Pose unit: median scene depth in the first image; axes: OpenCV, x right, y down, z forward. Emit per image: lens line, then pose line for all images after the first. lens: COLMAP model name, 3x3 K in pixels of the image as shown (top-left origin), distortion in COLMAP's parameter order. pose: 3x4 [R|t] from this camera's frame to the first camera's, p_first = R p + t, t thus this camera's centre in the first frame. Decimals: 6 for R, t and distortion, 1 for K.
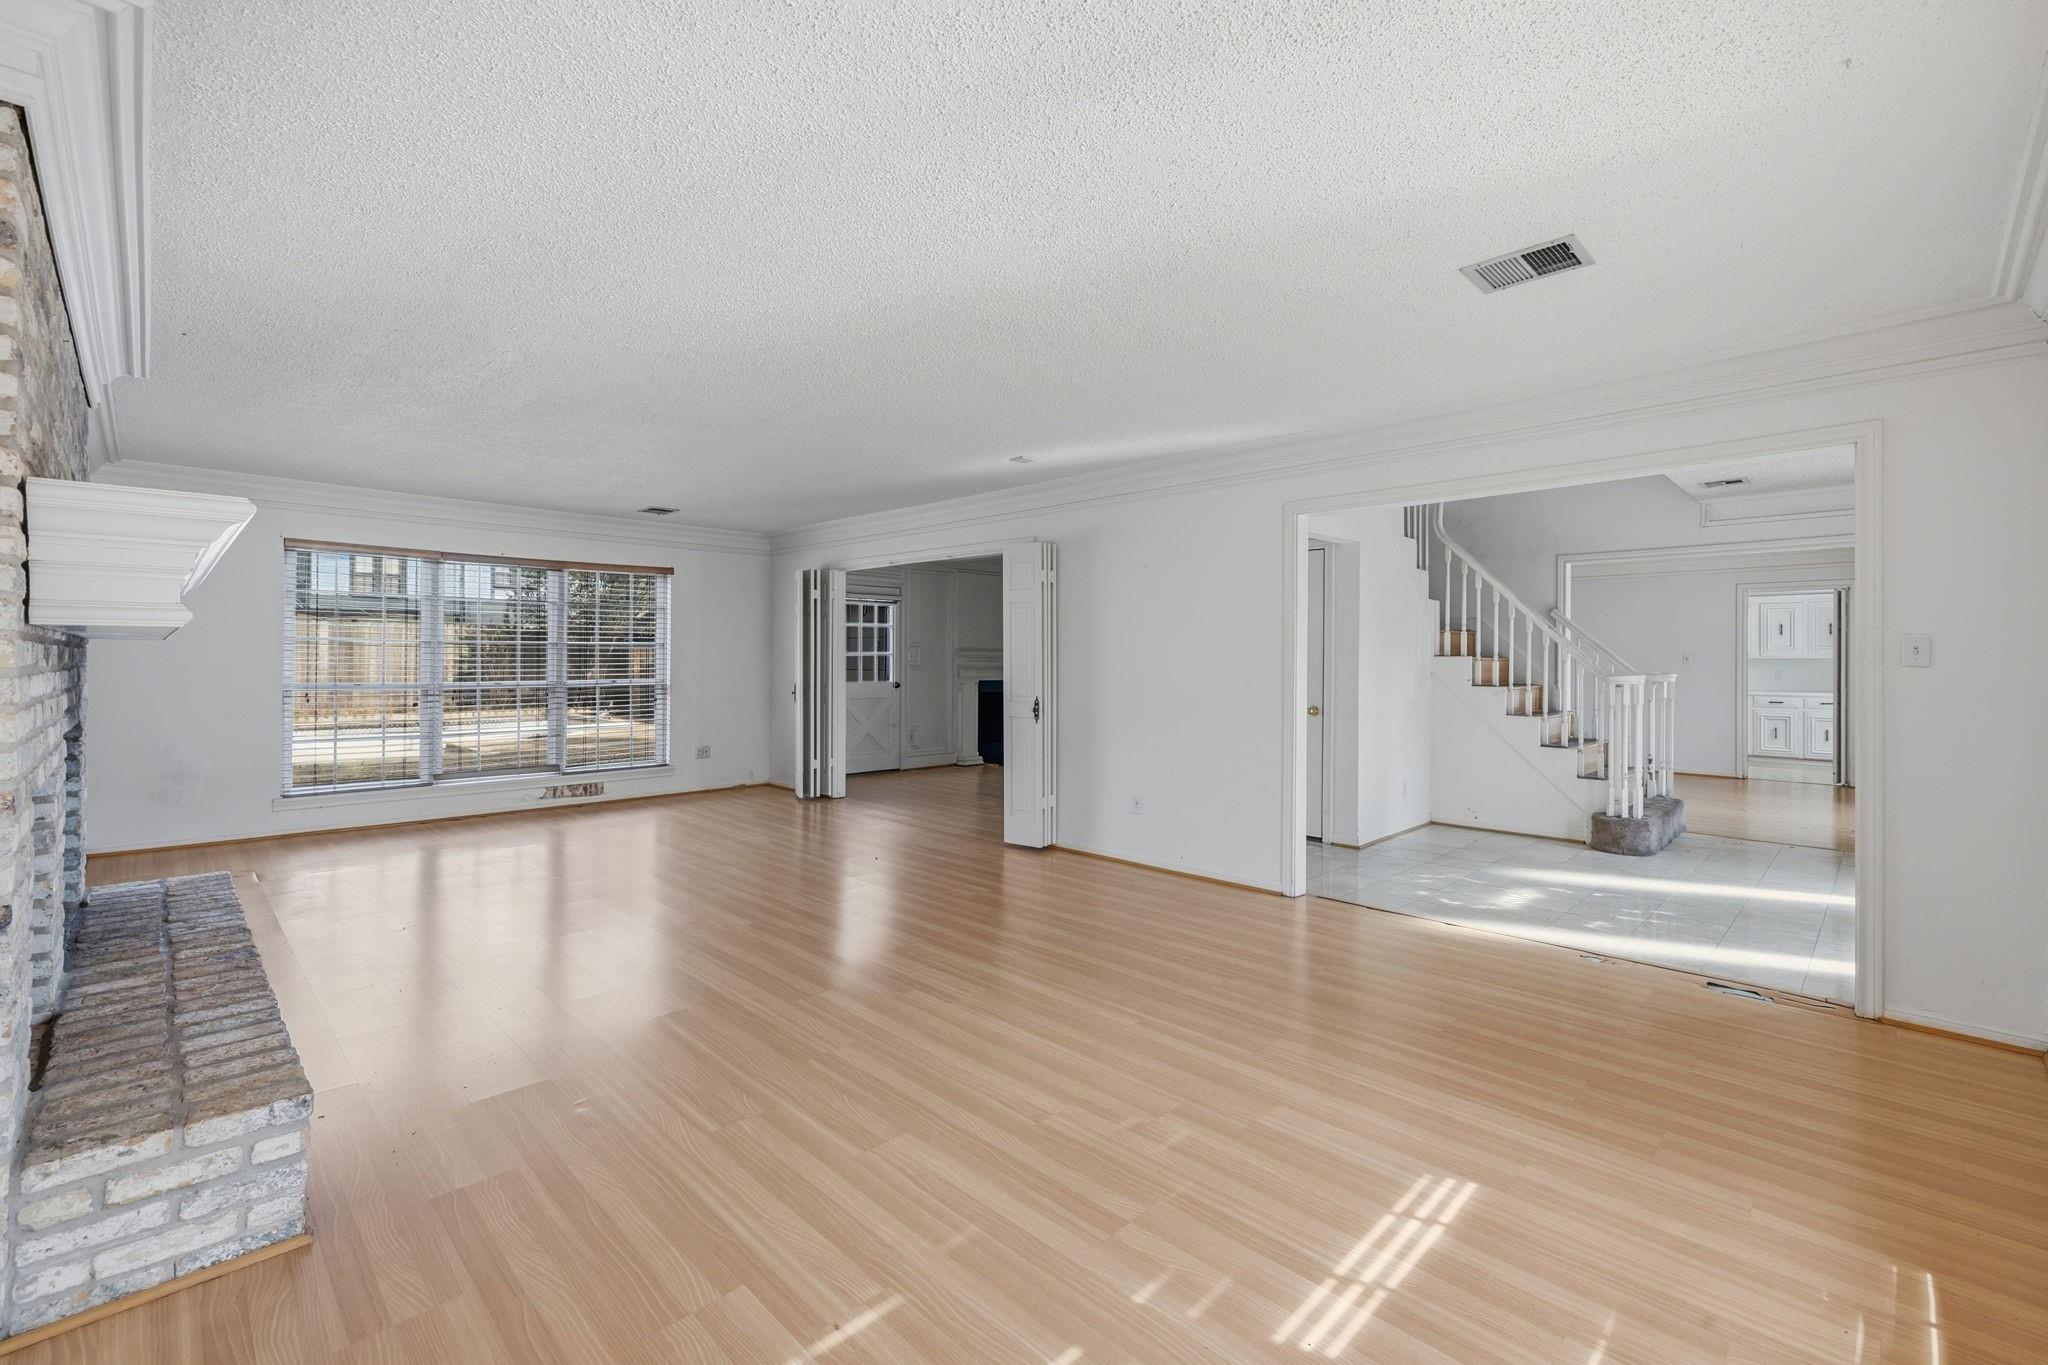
lens RADIAL K [[868.4, 0, 1020.9], [0, 868.4, 665.2], [0, 0, 1]] dist [0.003896, -0.000889]
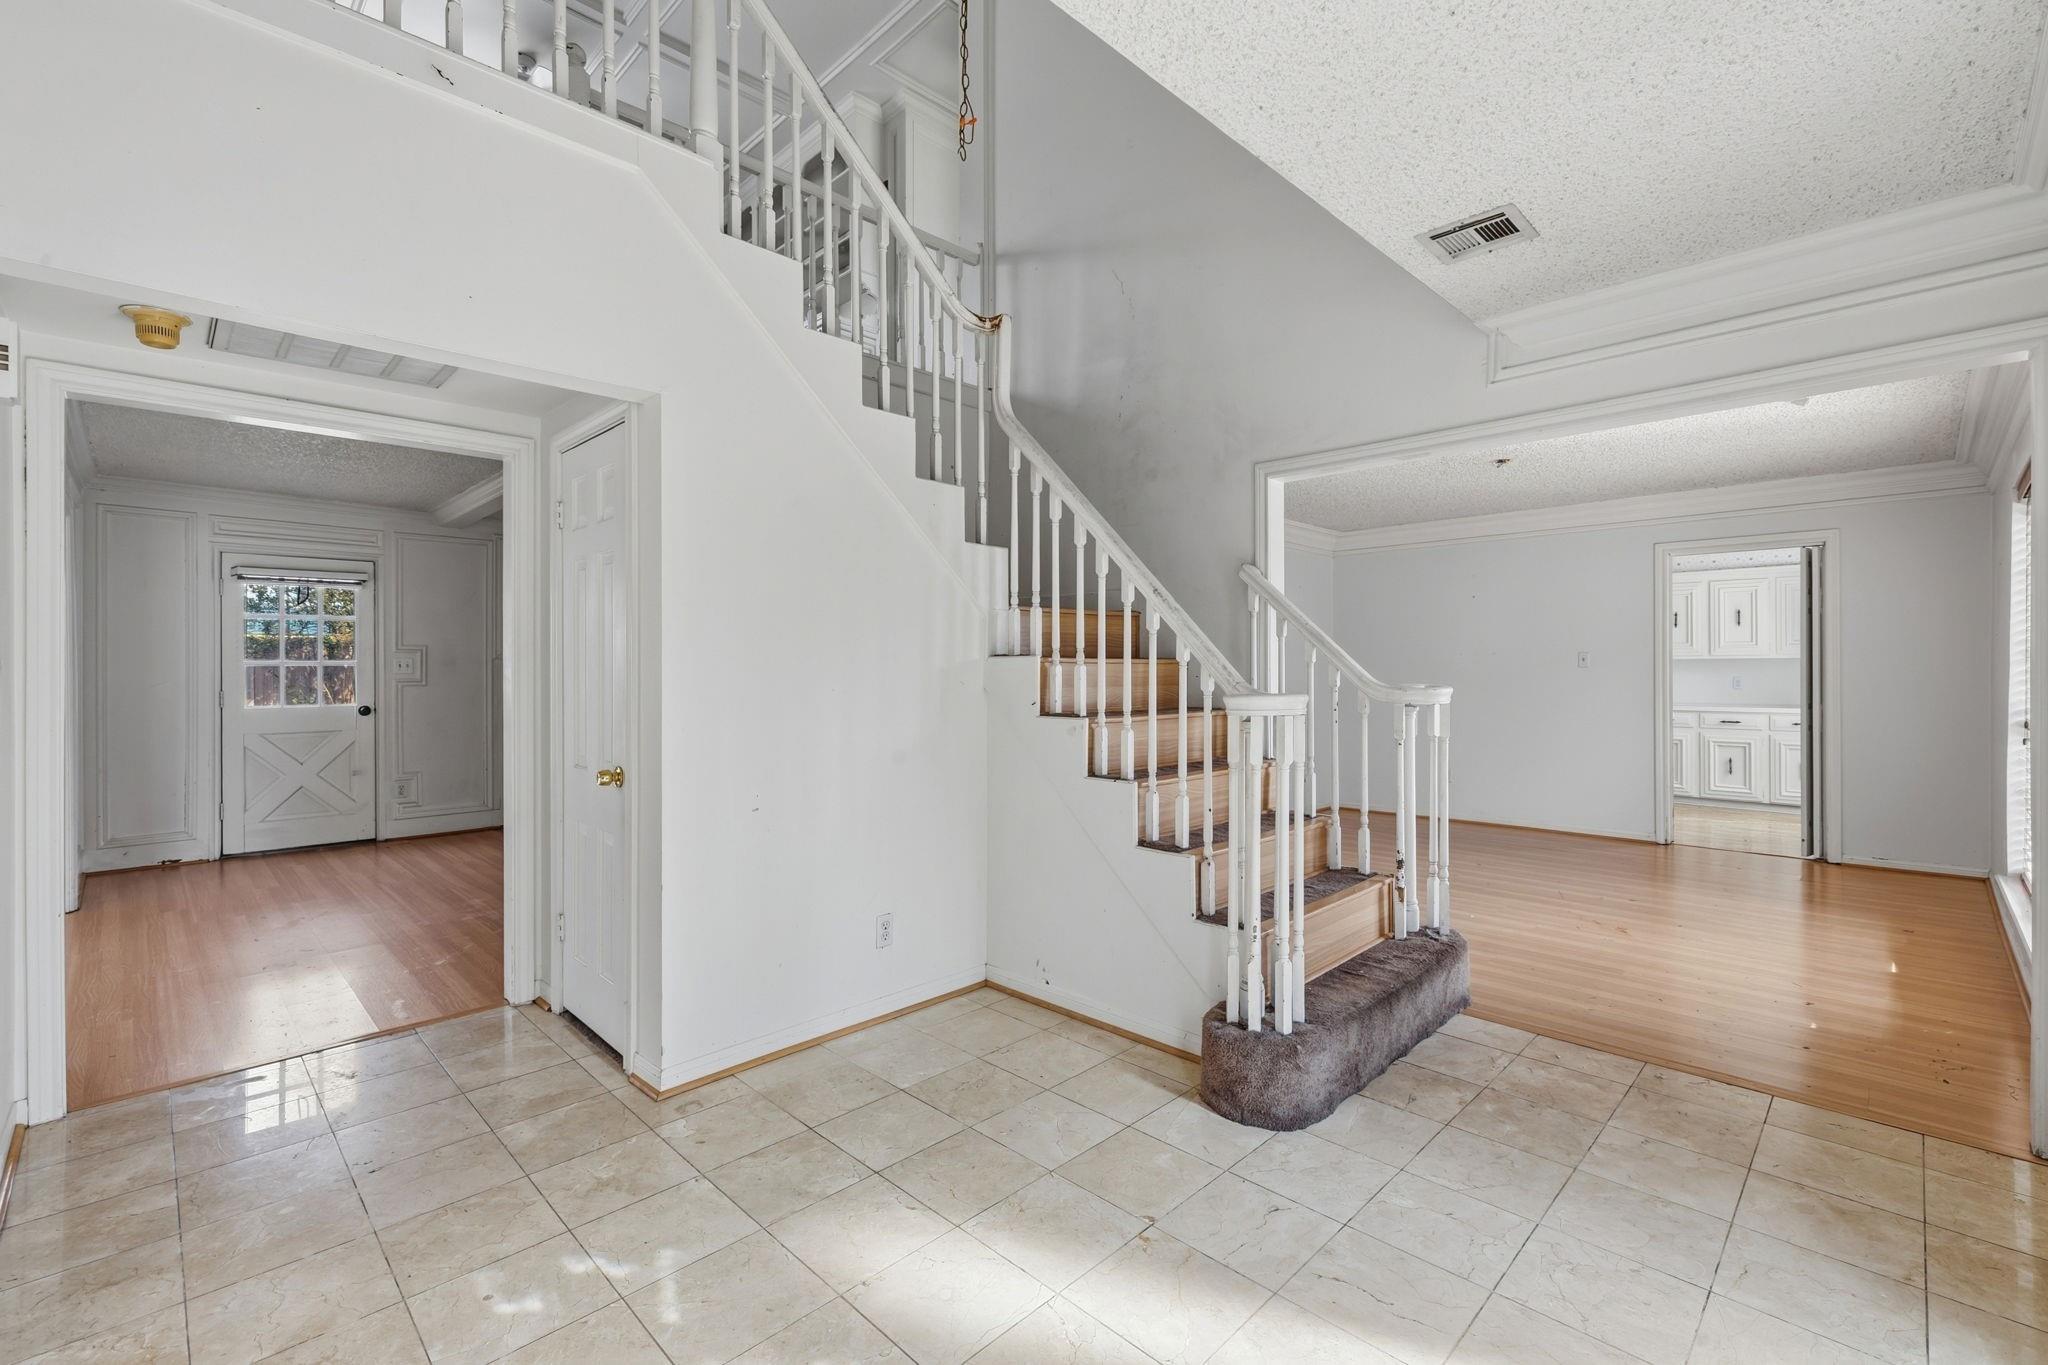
lens RADIAL K [[868.4, 0, 1026.8], [0, 868.4, 676.6], [0, 0, 1]] dist [0.003896, -0.000889]
pose [[0.999946, -0.008979, -0.005160, 0.547735], [0.008990, 0.999957, 0.002062, 0.000274], [0.005142, -0.002108, 0.999985, 0.534647]]
